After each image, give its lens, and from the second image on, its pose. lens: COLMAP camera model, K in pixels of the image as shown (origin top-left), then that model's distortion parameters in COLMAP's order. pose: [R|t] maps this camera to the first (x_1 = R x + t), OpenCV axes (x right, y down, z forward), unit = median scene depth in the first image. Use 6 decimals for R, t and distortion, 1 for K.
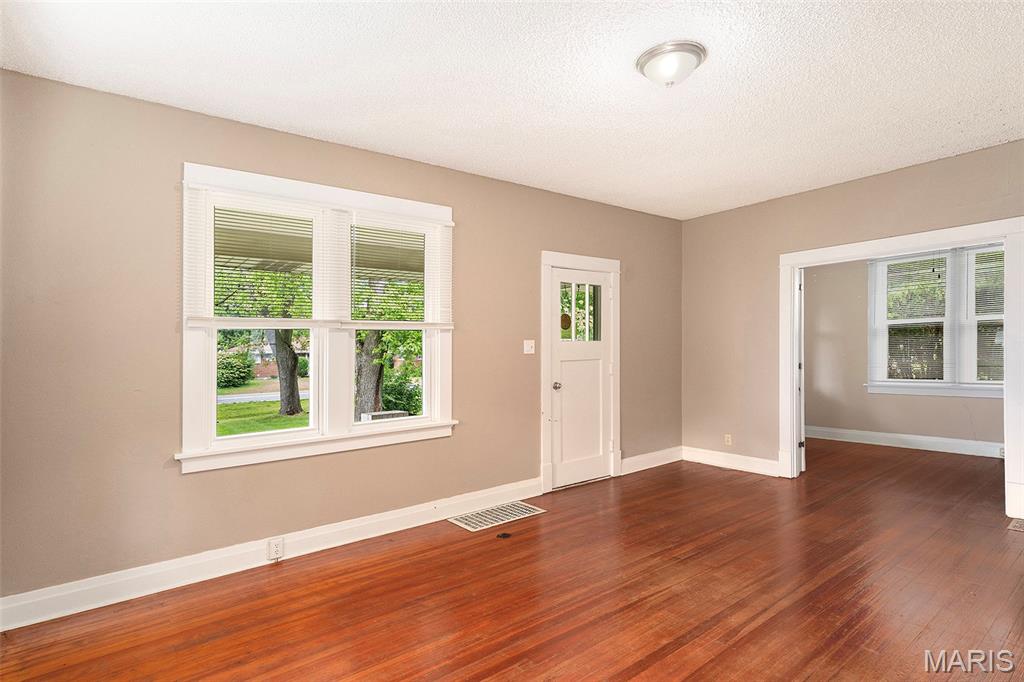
lens RADIAL K [[544.3, 0, 476.8], [0, 544.3, 346.4], [0, 0, 1]] dist [-0.001726, -0.000343]
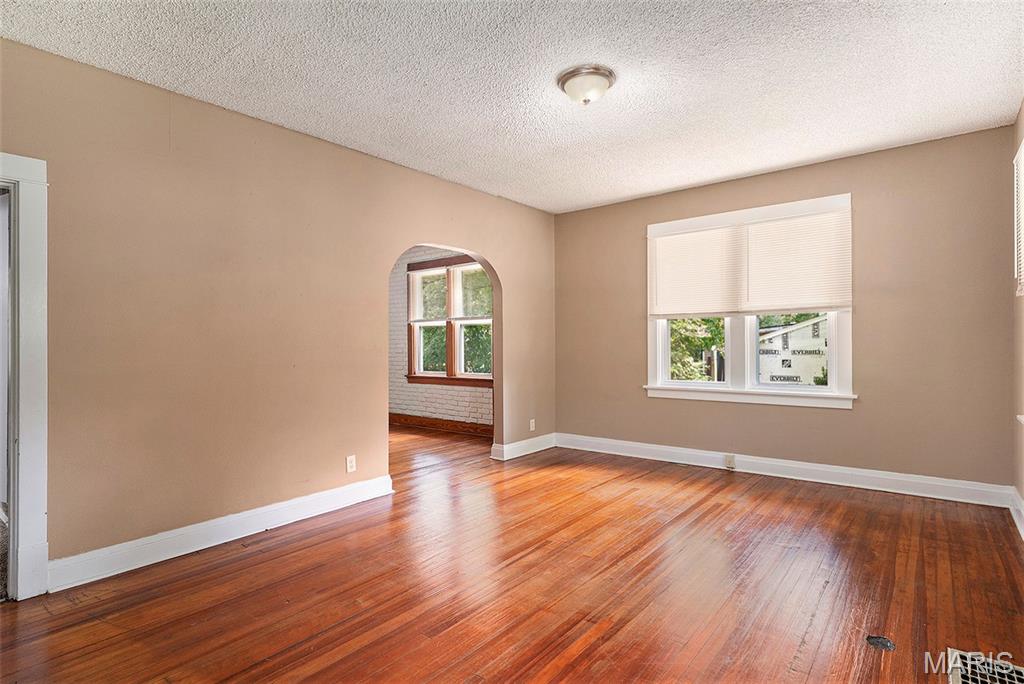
lens RADIAL K [[506.1, 0, 512.0], [0, 506.1, 342.0], [0, 0, 1]] dist [-0.000792, -0.000114]
pose [[-0.962250, 0.032303, -0.270242, 0.499907], [0.035984, 0.999315, -0.008676, 0.023376], [0.269777, -0.018073, -0.962753, 1.273581]]
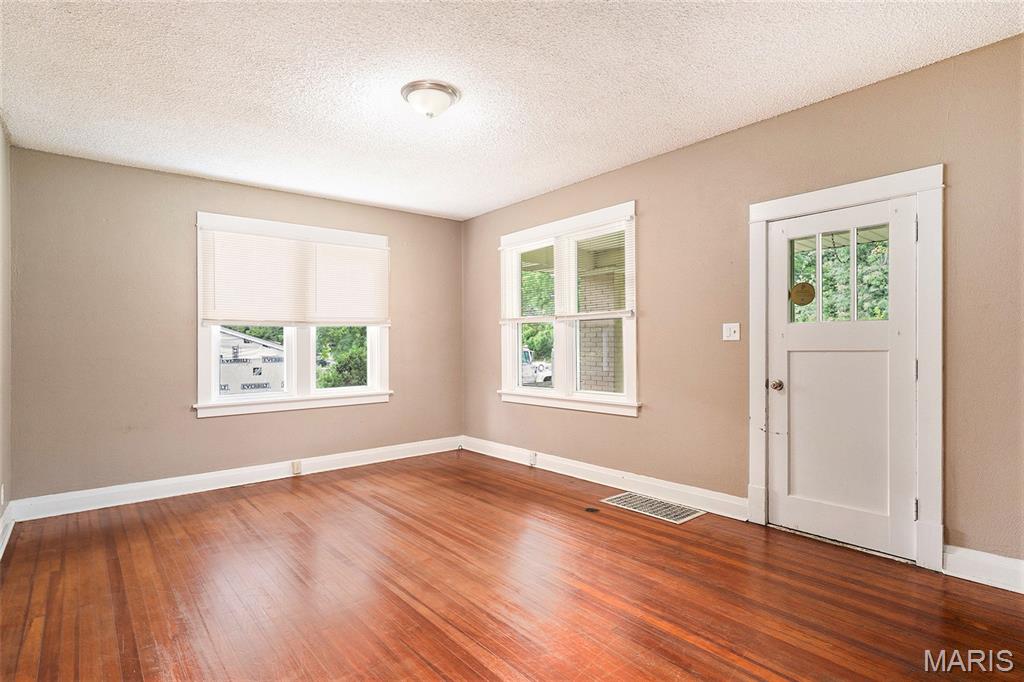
lens RADIAL K [[506.1, 0, 512.0], [0, 506.1, 341.0], [0, 0, 1]] dist [-0.000792, -0.000114]
pose [[0.051144, 0.017899, -0.998531, 0.935730], [0.019373, 0.999633, 0.018911, -0.006260], [0.998503, -0.020311, 0.050778, 0.724887]]
